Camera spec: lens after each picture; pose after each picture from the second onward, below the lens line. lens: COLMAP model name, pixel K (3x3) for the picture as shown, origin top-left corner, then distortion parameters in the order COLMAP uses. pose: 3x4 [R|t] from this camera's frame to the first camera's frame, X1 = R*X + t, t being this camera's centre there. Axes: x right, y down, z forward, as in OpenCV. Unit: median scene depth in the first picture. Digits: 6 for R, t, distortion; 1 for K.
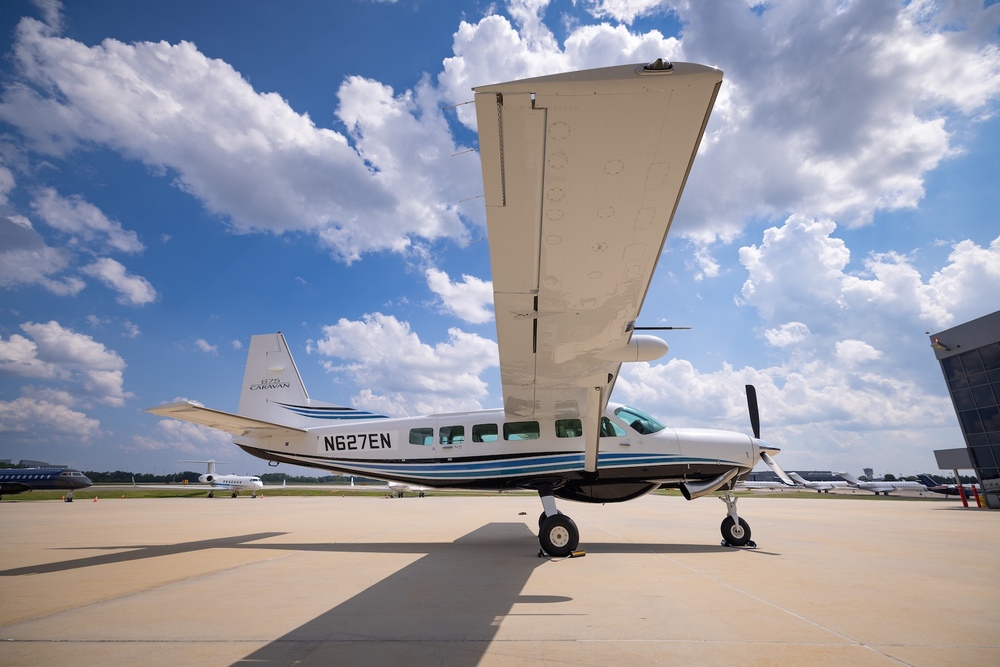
lens RADIAL K [[422.9, 0, 500.0], [0, 422.9, 333.5], [0, 0, 1]] dist [0.000526, -0.000095]
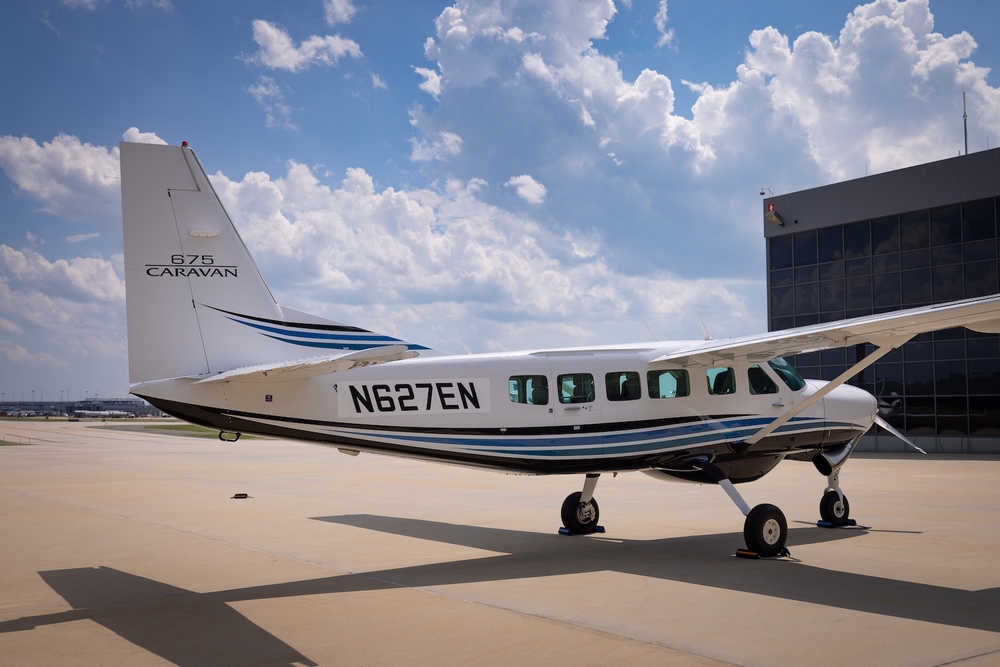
lens RADIAL K [[949.8, 0, 500.0], [0, 949.8, 333.5], [0, 0, 1]] dist [-0.013253, -0.008998]
pose [[0.831585, 0.042565, 0.553764, -0.920423], [-0.180146, 0.963825, 0.196439, -0.075859], [-0.525370, -0.263114, 0.809171, -0.005698]]
